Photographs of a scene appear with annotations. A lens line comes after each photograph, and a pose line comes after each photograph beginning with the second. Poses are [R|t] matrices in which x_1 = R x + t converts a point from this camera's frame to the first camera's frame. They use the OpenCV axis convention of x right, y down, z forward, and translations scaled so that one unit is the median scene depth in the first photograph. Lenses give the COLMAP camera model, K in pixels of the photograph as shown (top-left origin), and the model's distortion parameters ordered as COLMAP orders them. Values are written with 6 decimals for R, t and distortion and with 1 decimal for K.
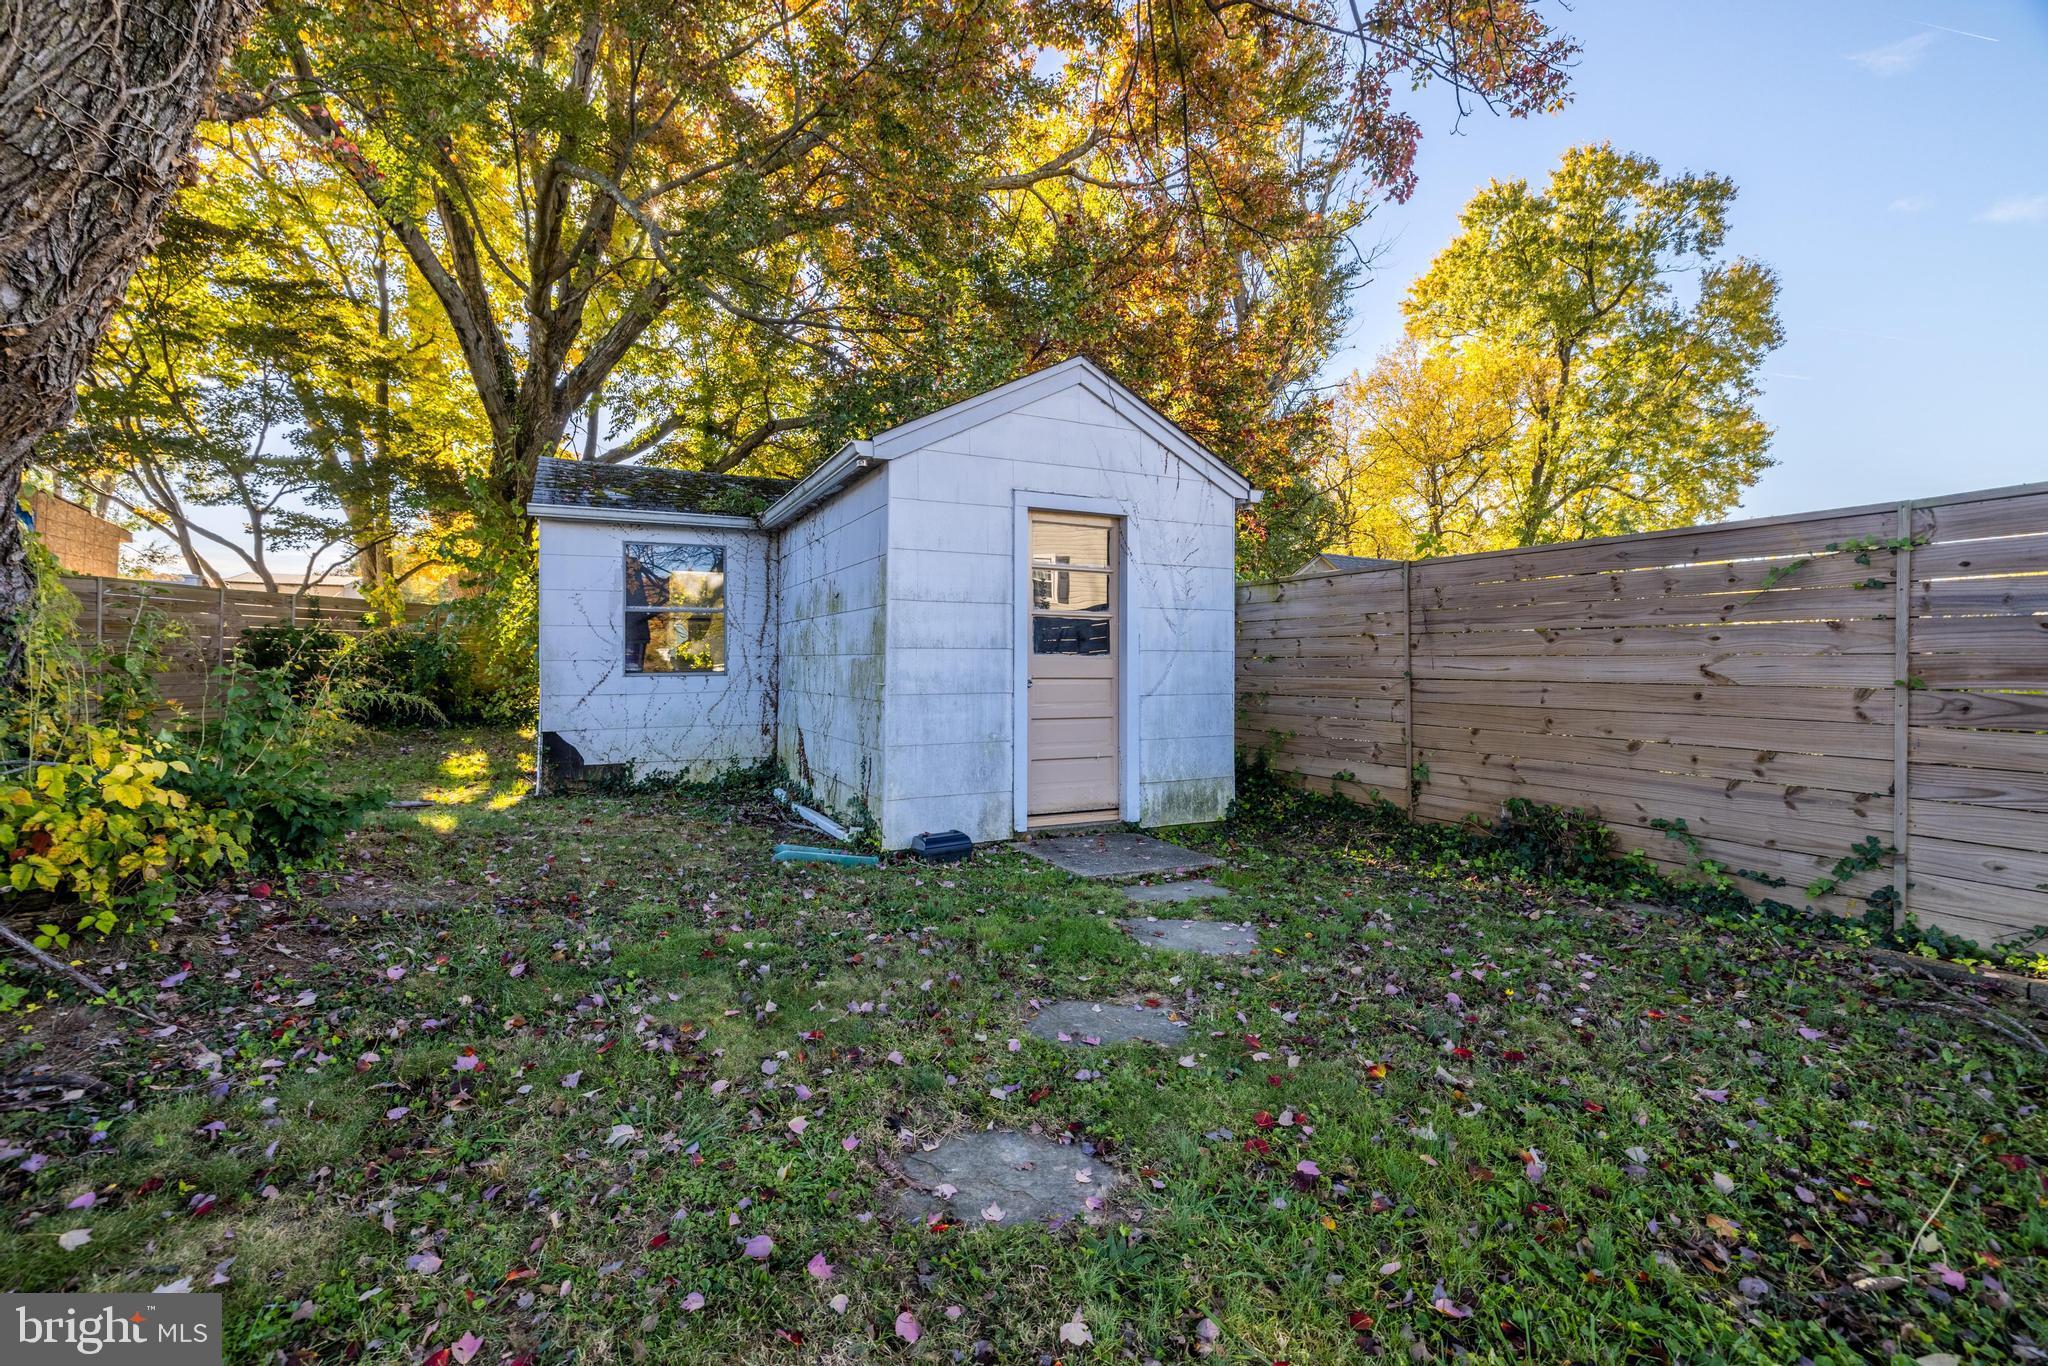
lens RADIAL K [[878.8, 0, 996.5], [0, 878.8, 668.9], [0, 0, 1]] dist [-0.007351, -0.000160]
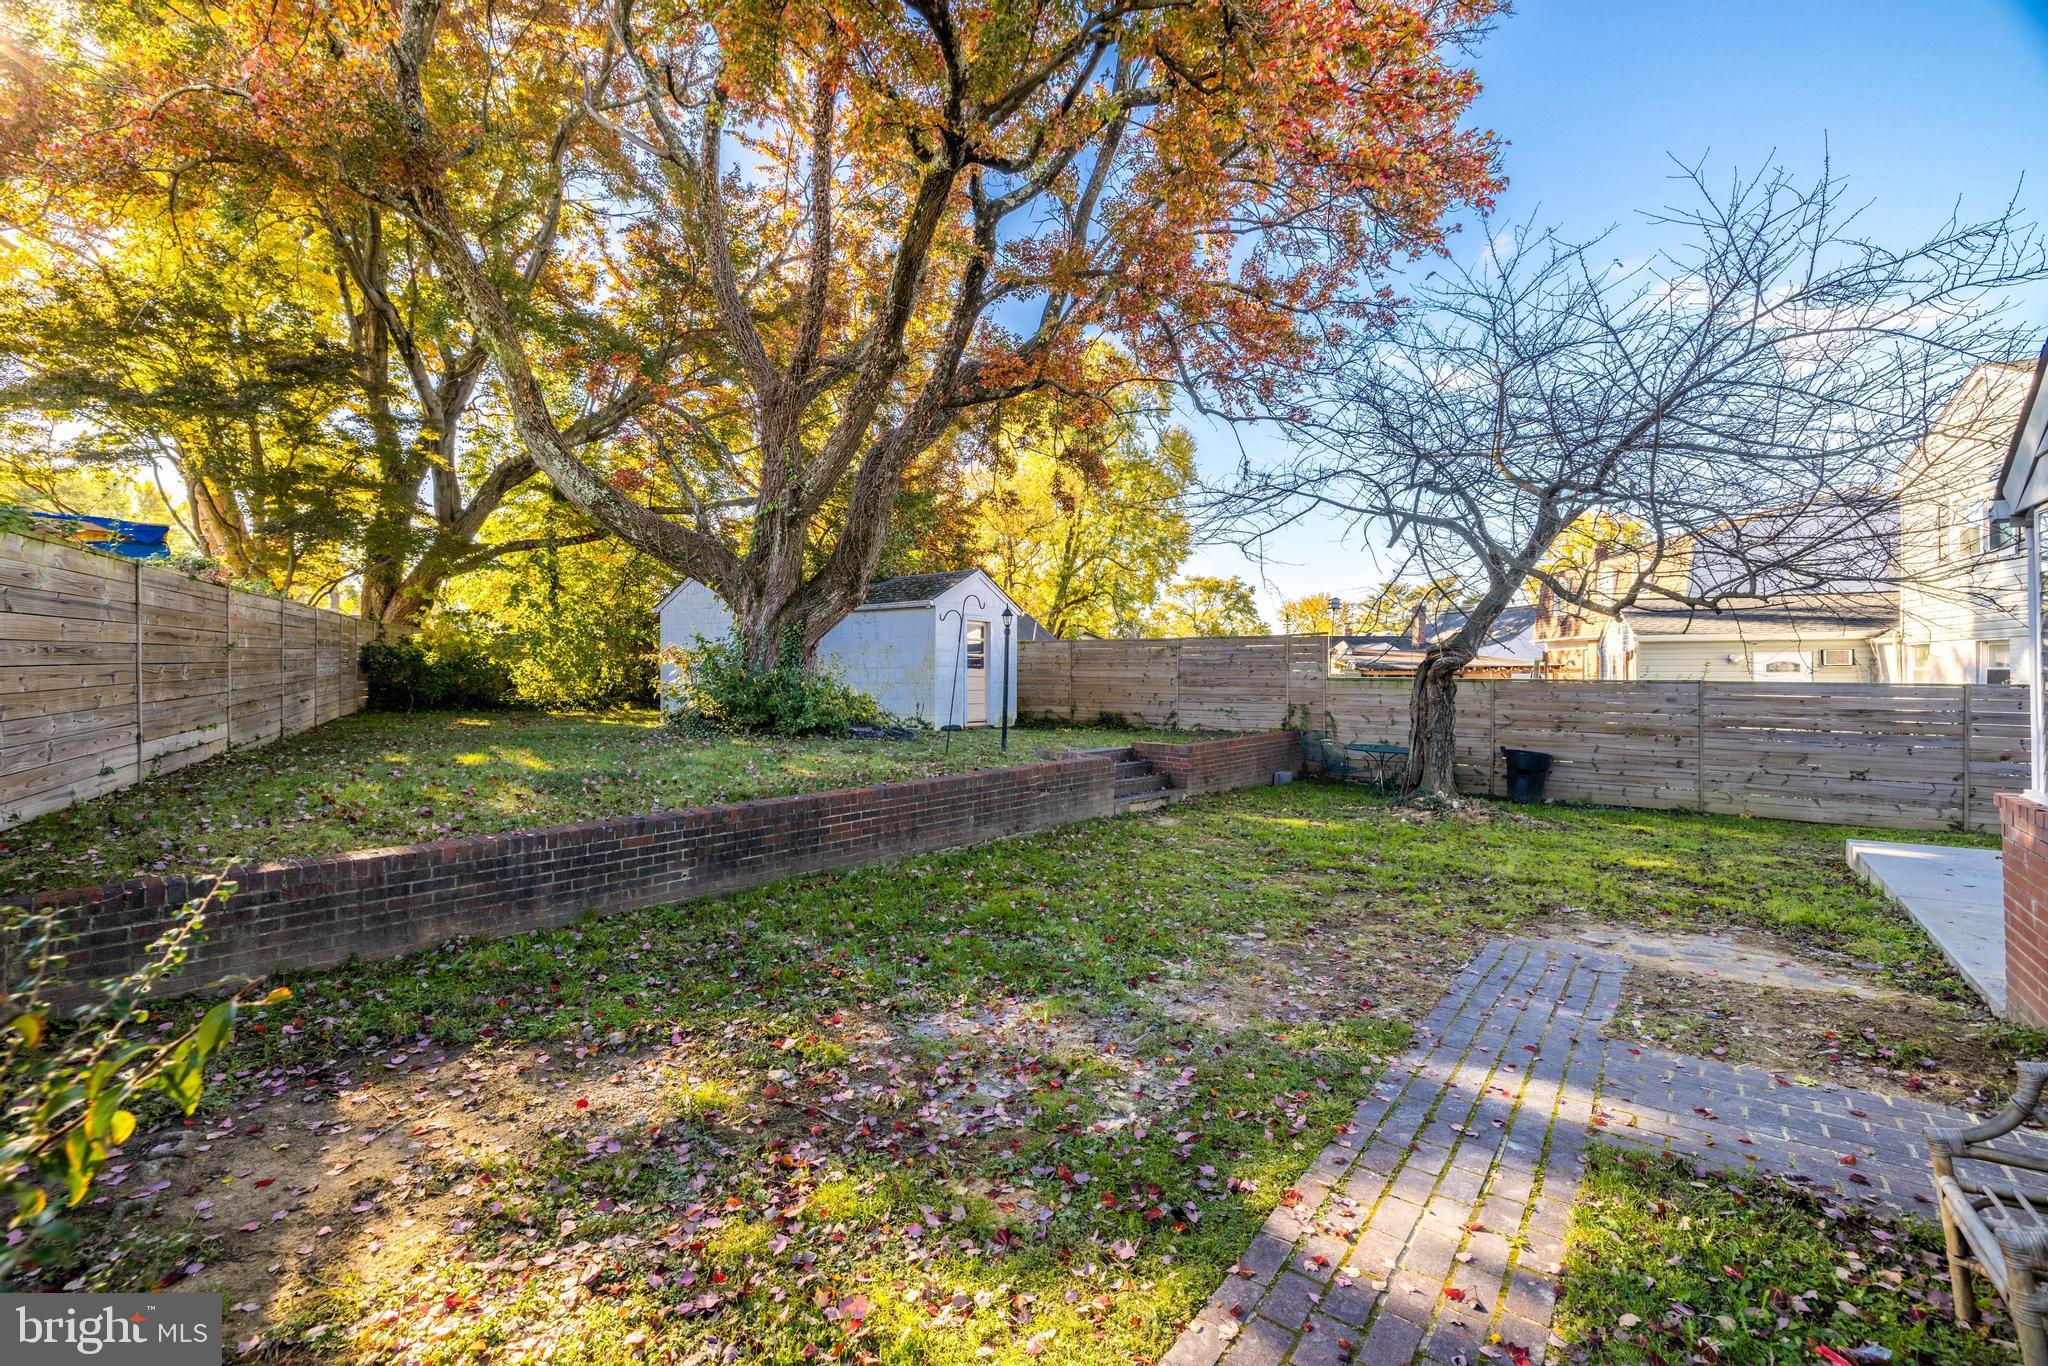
lens RADIAL K [[849.7, 0, 1010.4], [0, 849.7, 673.7], [0, 0, 1]] dist [0.001580, 0.000143]
pose [[0.877175, 0.005511, 0.480140, -1.154991], [-0.001745, 0.999964, -0.008290, 0.022931], [-0.480168, 0.006434, 0.877153, -1.535082]]
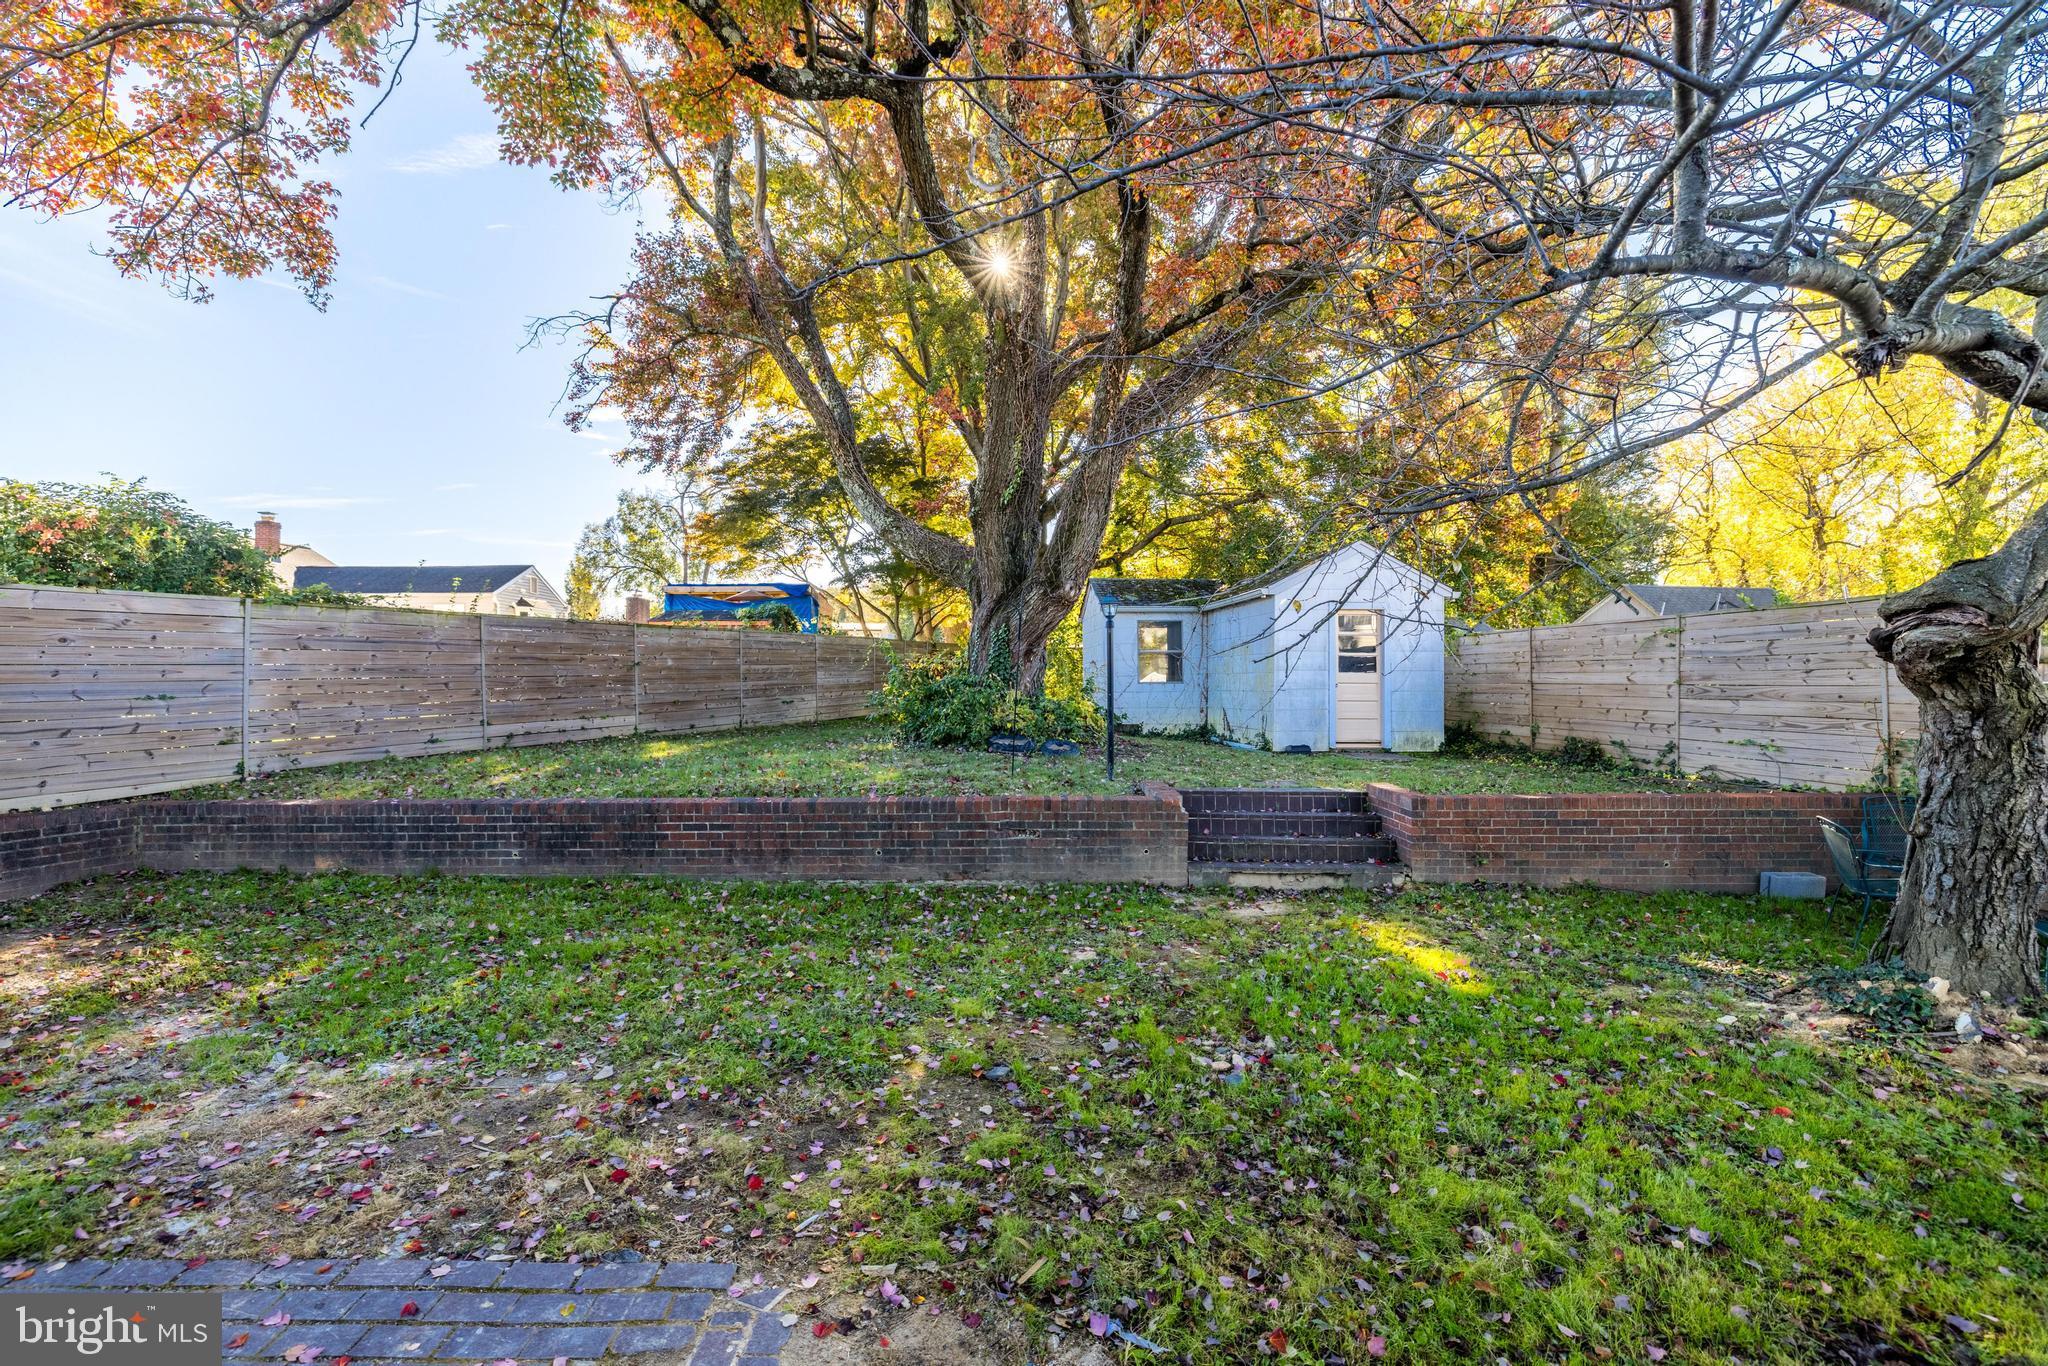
lens RADIAL K [[849.7, 0, 1010.4], [0, 849.7, 673.7], [0, 0, 1]] dist [0.001580, 0.000143]
pose [[0.933578, -0.002376, -0.358366, 0.035290], [-0.003108, 0.999887, -0.014727, 0.020518], [0.358361, 0.014862, 0.933465, -1.317546]]
